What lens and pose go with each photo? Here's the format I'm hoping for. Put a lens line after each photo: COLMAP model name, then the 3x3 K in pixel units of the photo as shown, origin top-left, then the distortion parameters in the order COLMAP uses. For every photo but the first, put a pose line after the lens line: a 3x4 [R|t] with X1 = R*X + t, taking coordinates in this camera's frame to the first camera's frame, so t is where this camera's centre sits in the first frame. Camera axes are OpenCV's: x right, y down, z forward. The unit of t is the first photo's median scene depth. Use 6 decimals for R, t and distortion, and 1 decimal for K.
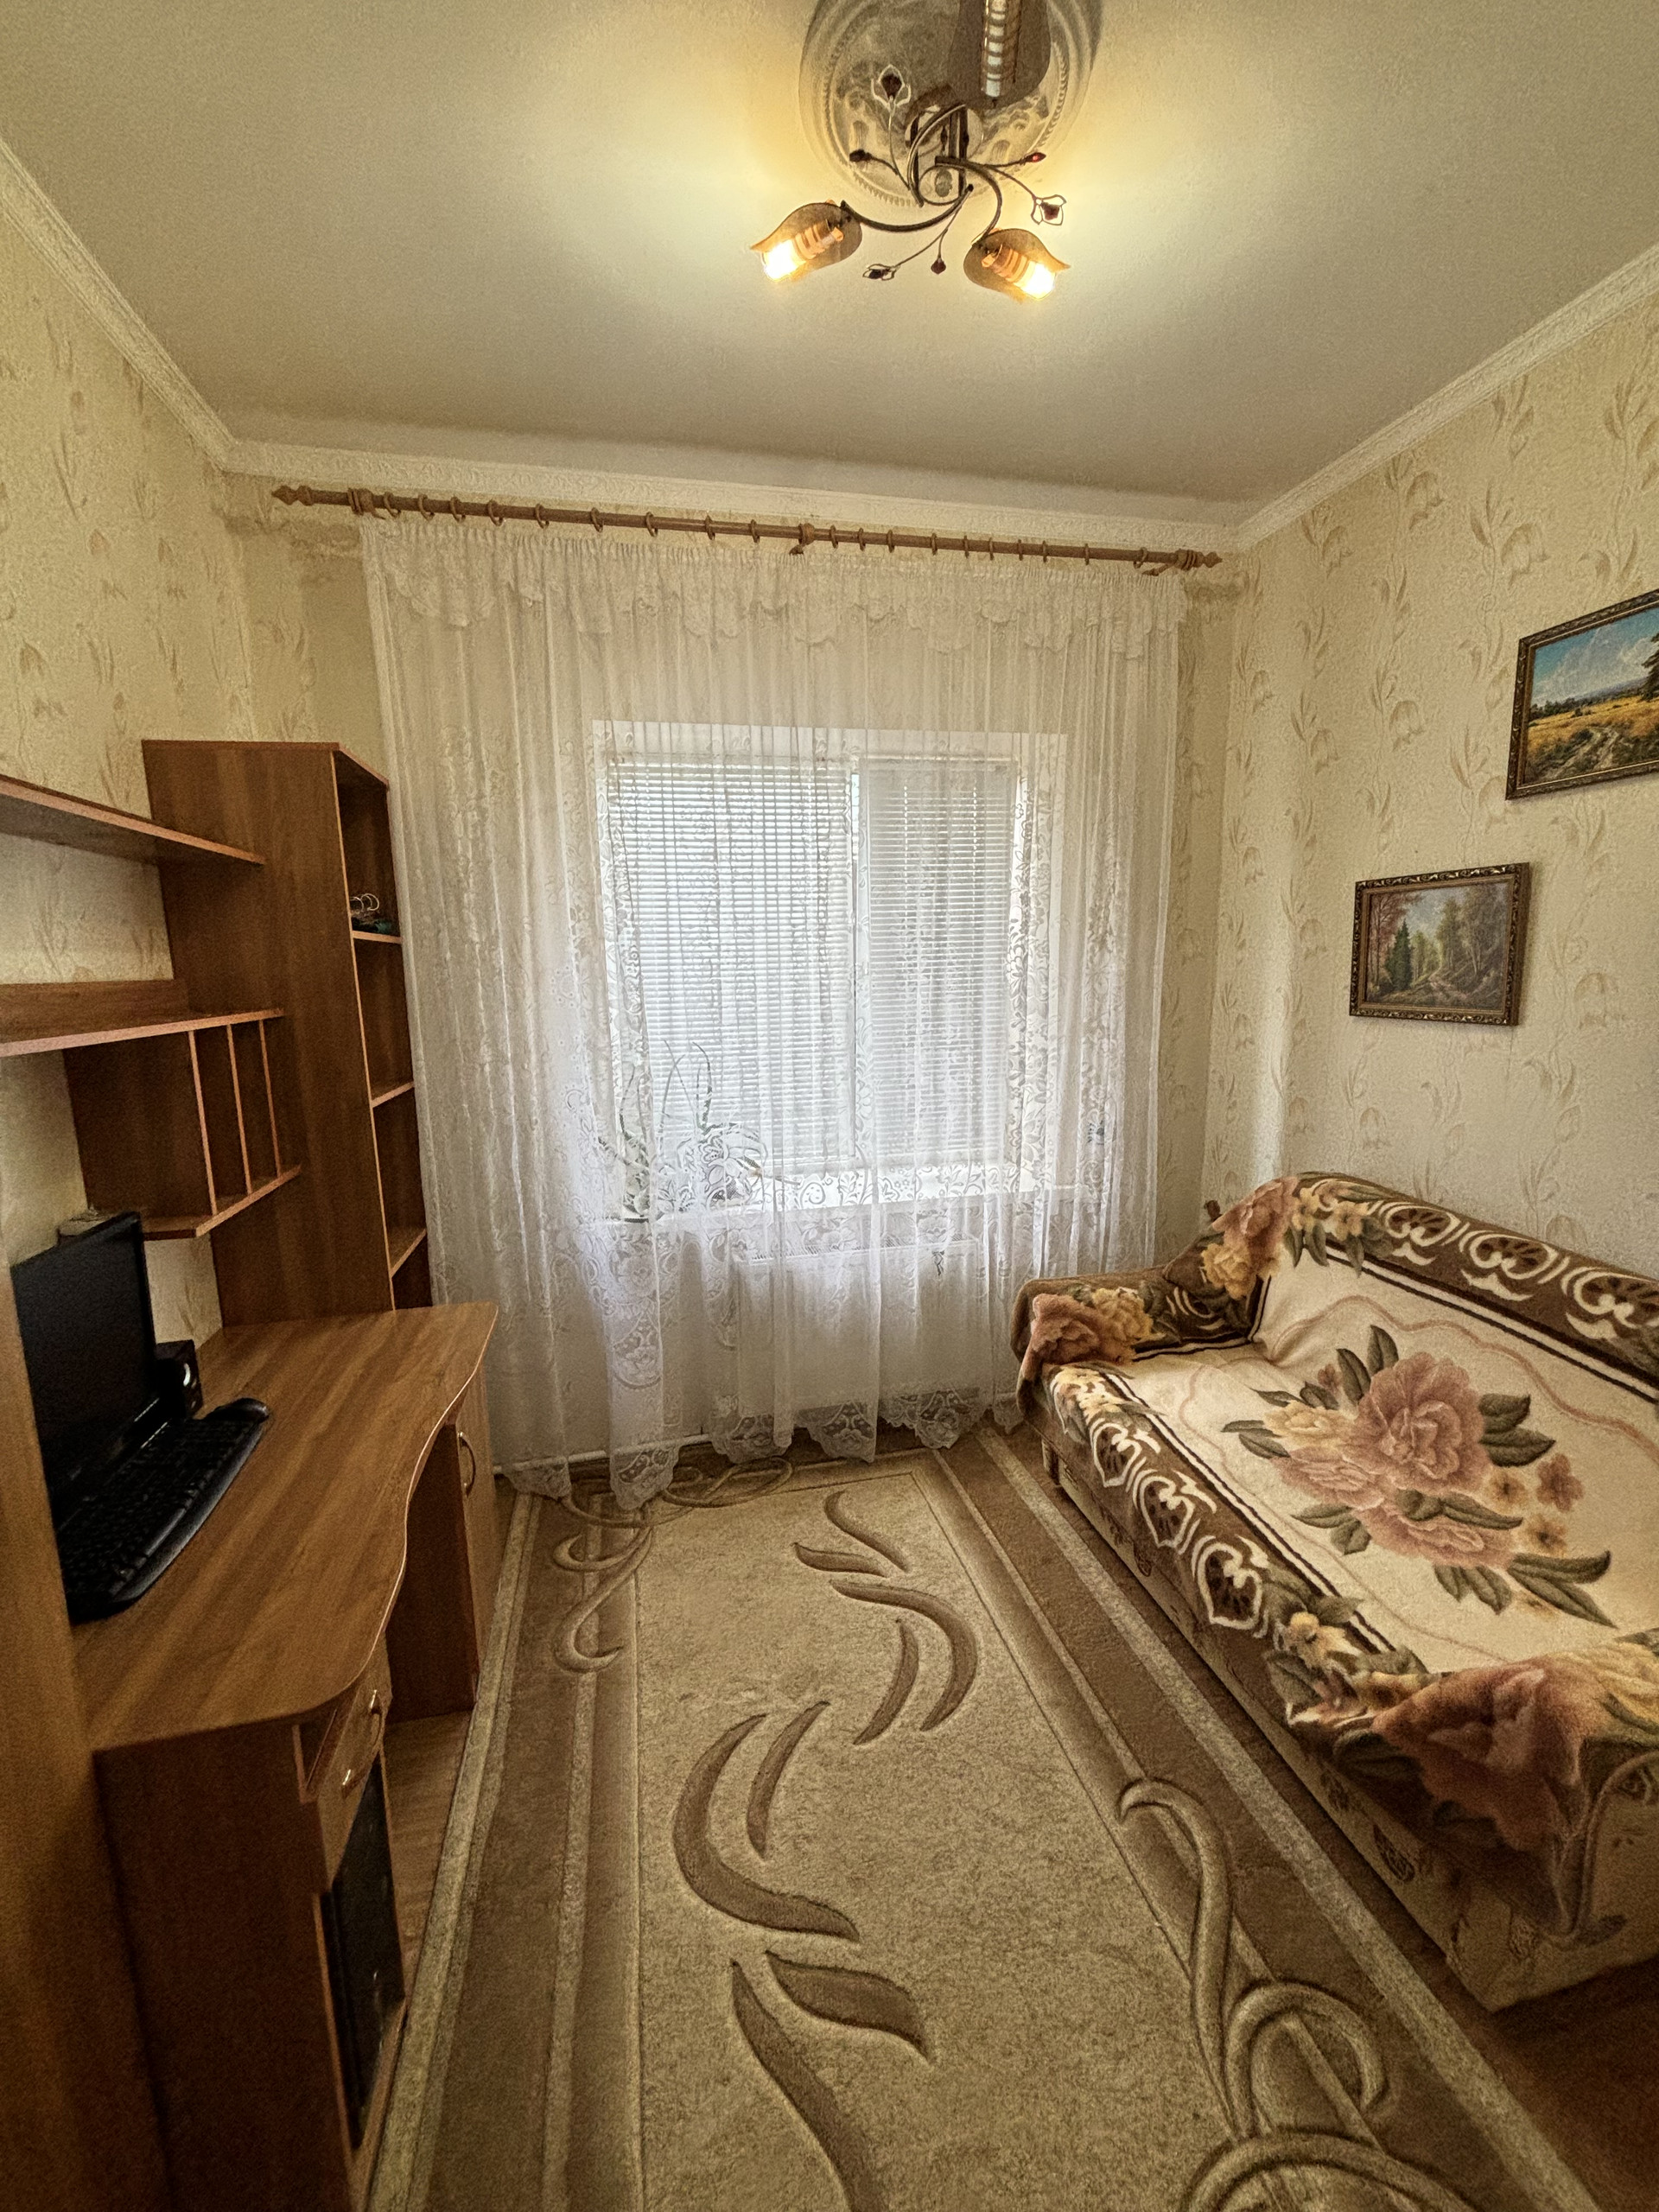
lens RADIAL K [[895.8, 0, 822.9], [0, 895.8, 1104.2], [0, 0, 1]] dist [0.001784, 0.000629]
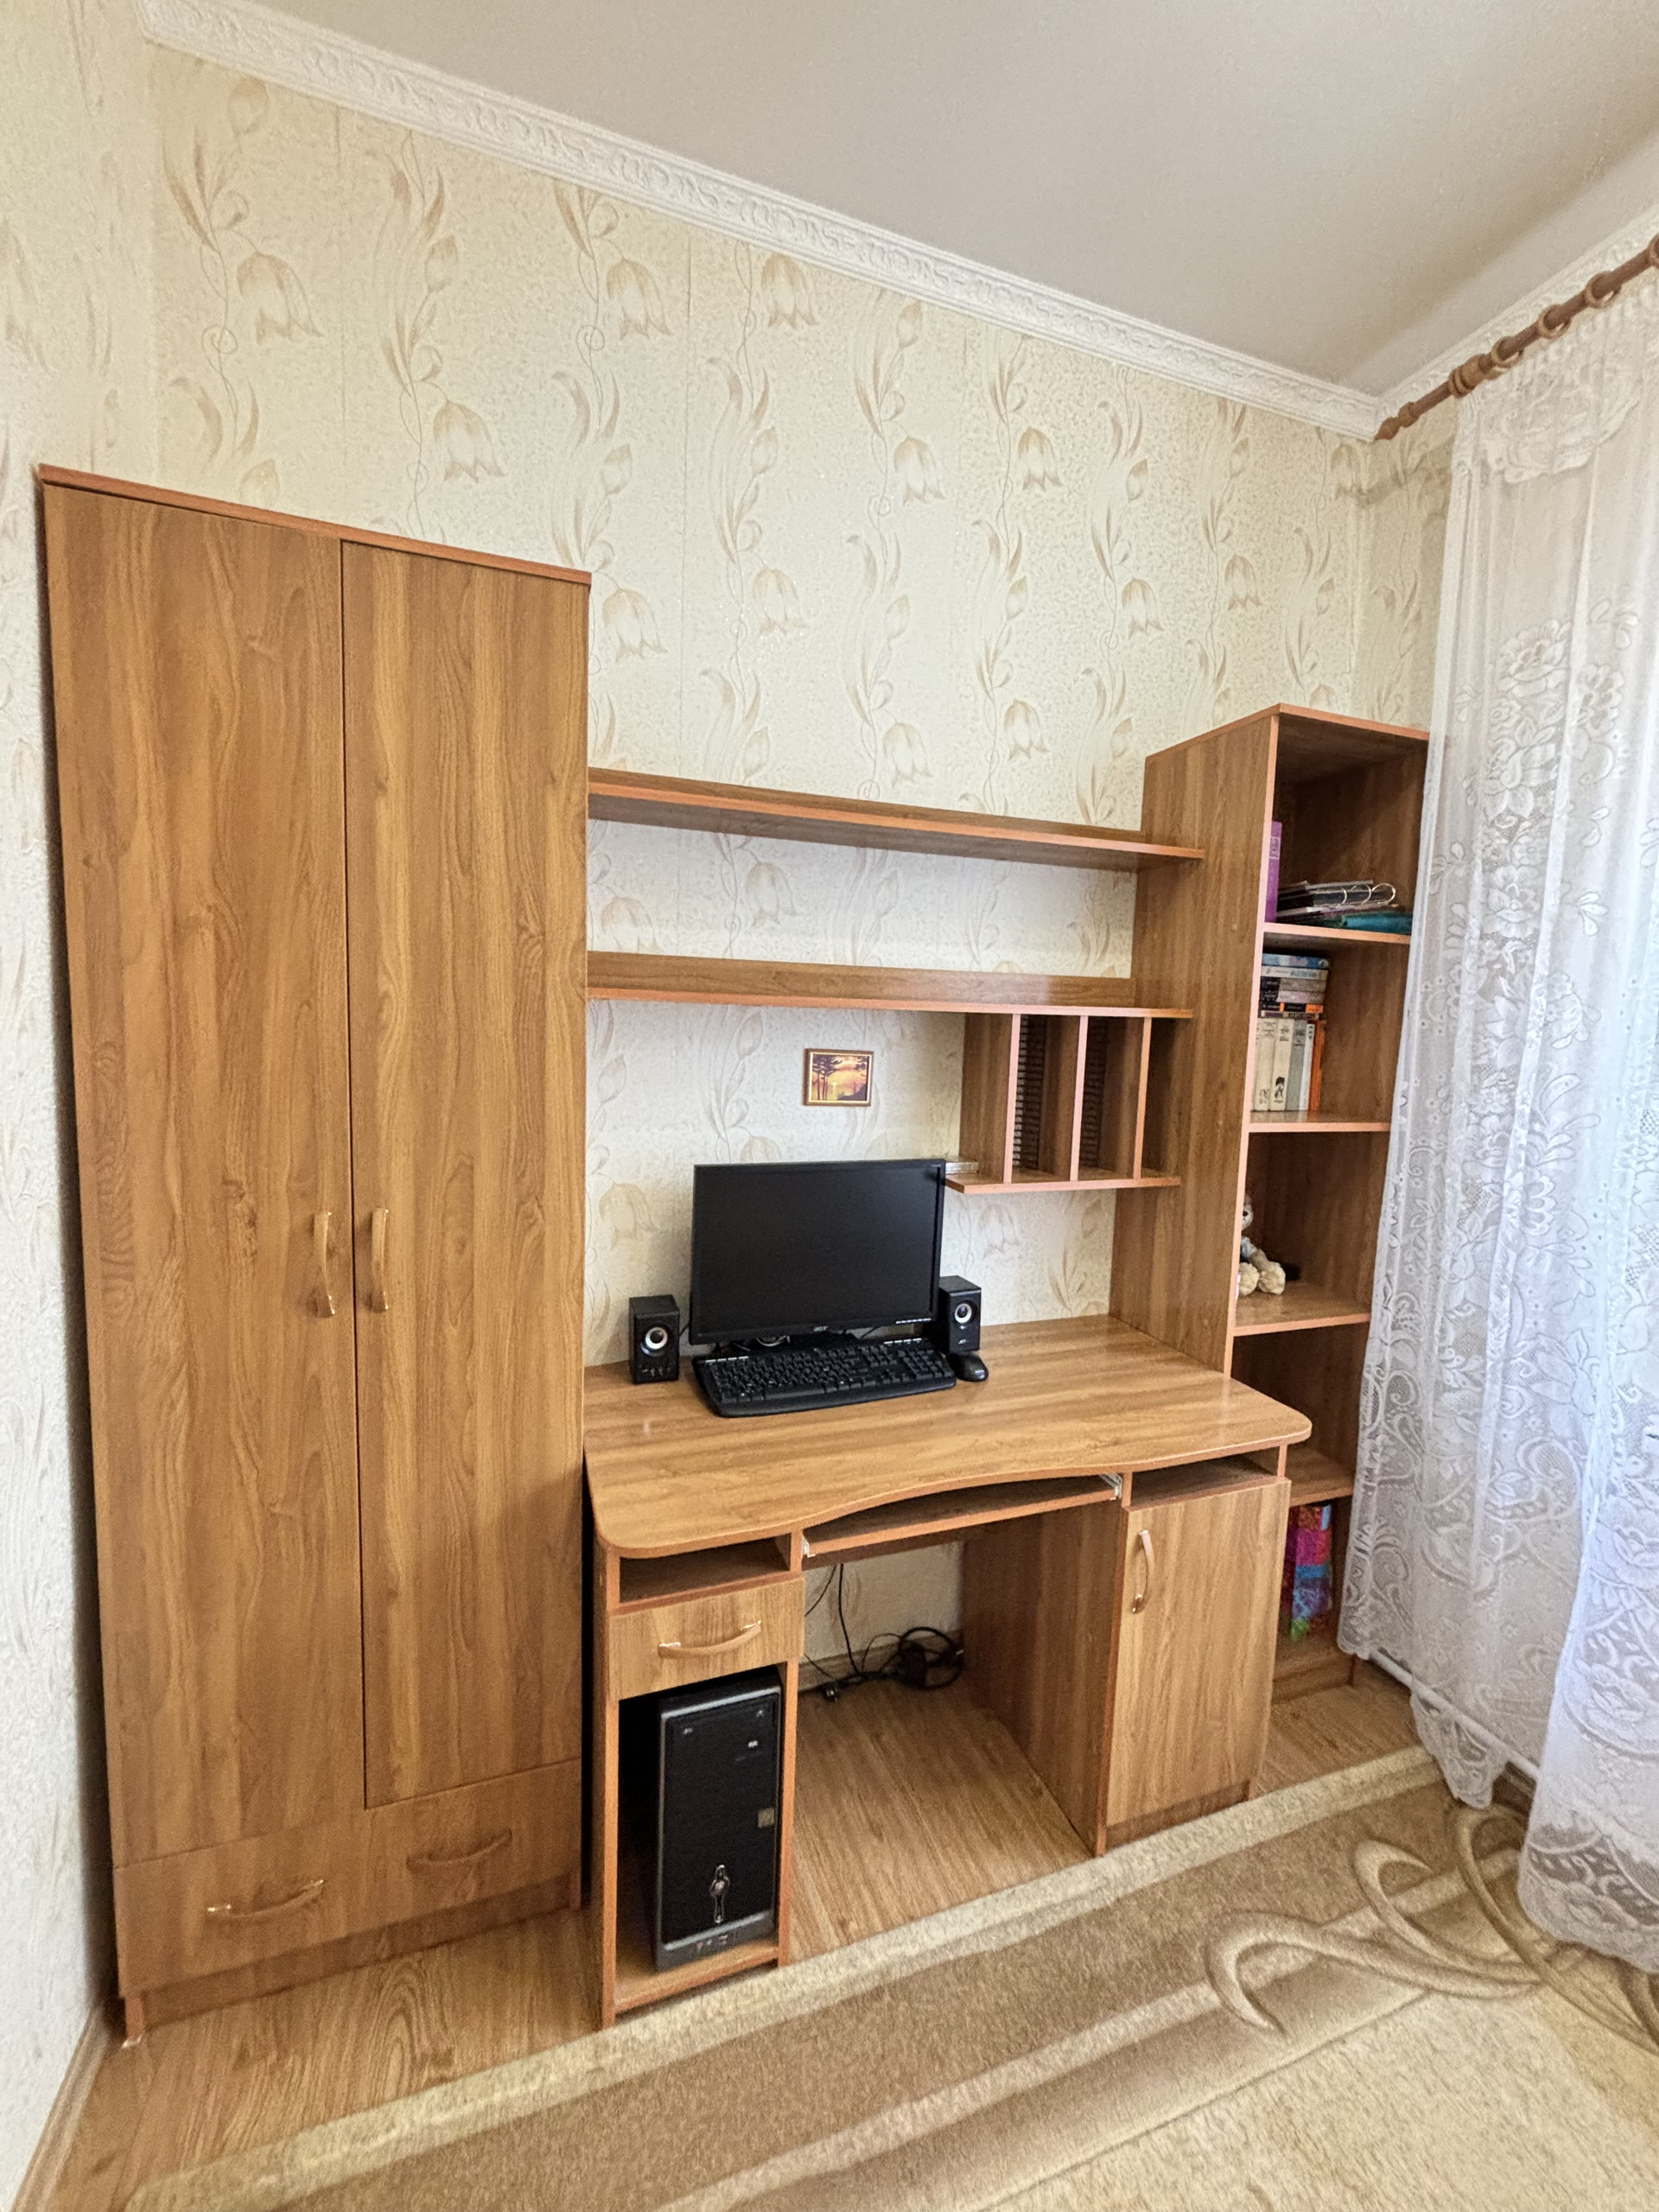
lens RADIAL K [[895.8, 0, 823.1], [0, 895.8, 1106.4], [0, 0, 1]] dist [0.001784, 0.000629]
pose [[0.136358, 0.123280, -0.982959, 0.283854], [-0.191723, 0.976752, 0.095906, -0.024188], [0.971931, 0.175378, 0.156823, 0.500458]]
